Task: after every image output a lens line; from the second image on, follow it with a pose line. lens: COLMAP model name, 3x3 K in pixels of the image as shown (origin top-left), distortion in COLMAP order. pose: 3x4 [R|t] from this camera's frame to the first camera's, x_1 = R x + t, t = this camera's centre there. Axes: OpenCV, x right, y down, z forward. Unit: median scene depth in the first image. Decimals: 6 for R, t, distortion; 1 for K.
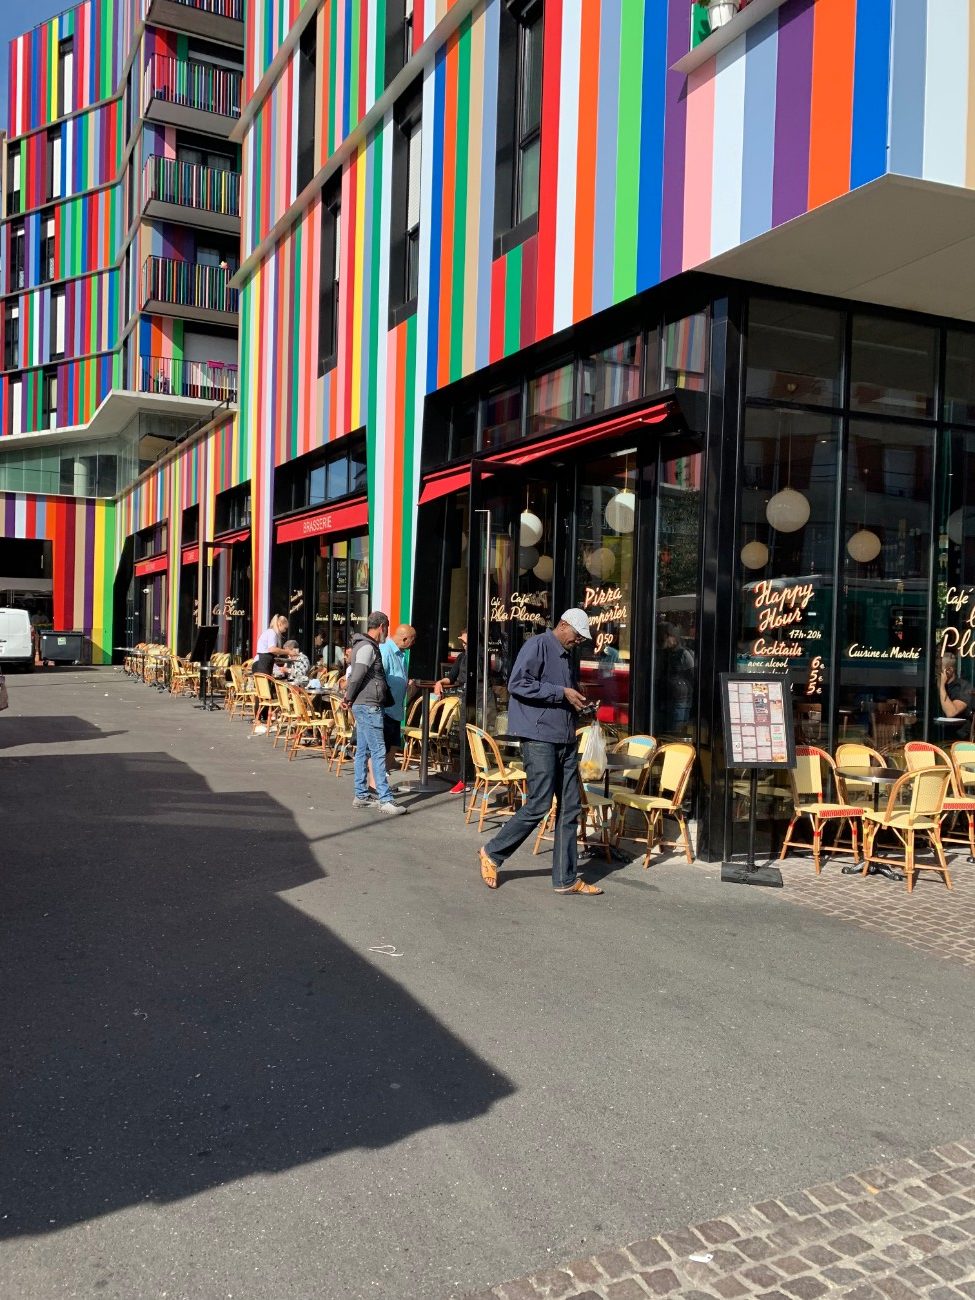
lens RADIAL K [[994.4, 0, 486.5], [0, 994.4, 652.4], [0, 0, 1]] dist [0.004467, 0.000983]
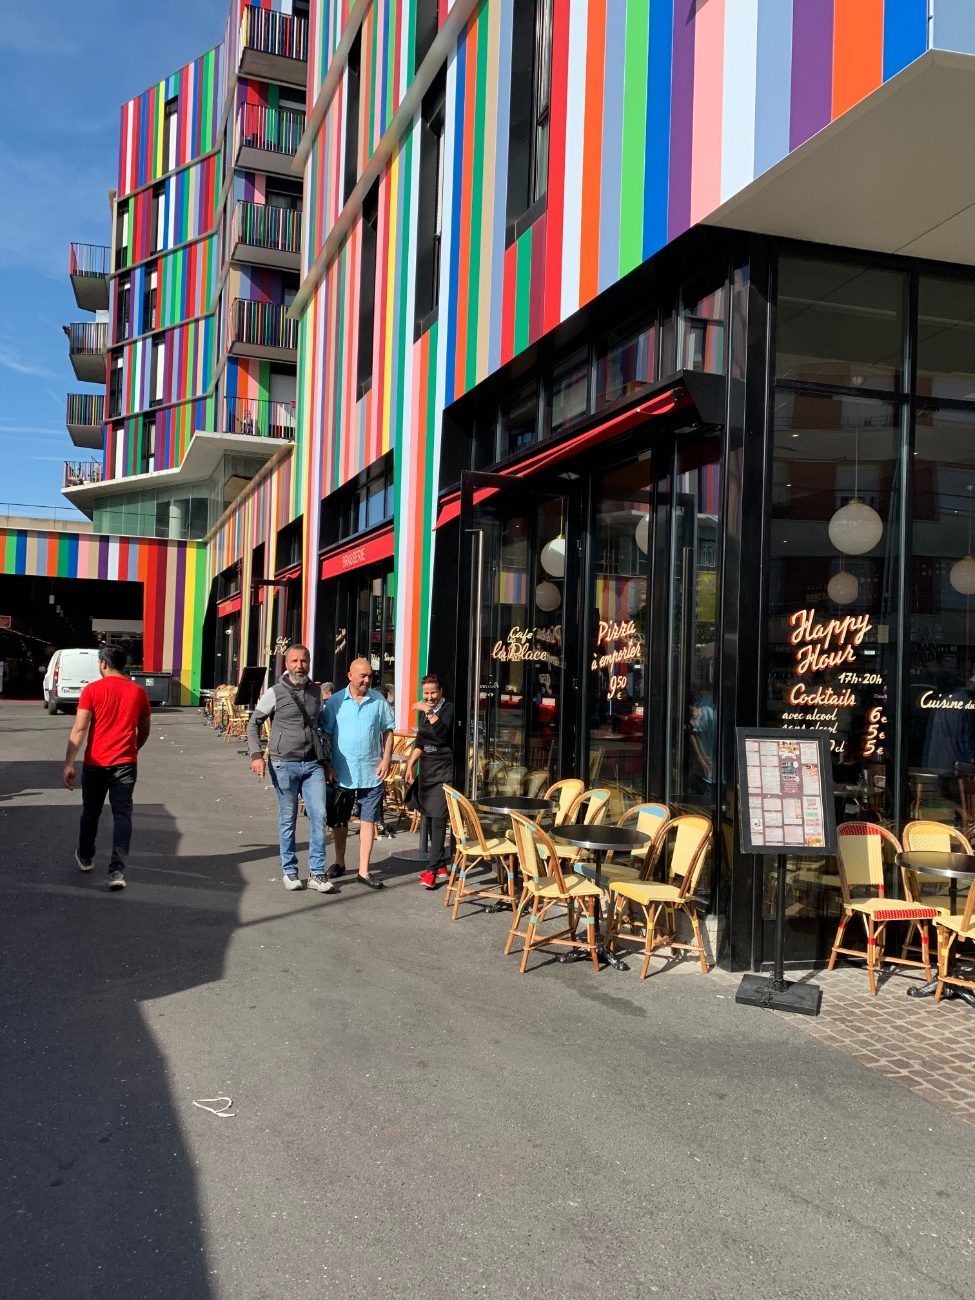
lens RADIAL K [[994.4, 0, 486.8], [0, 994.4, 645.8], [0, 0, 1]] dist [0.004467, 0.000983]
pose [[0.992558, 0.001214, -0.121765, 0.110554], [-0.007344, 0.998727, -0.049902, -0.002212], [0.121549, 0.050425, 0.991304, 0.166794]]
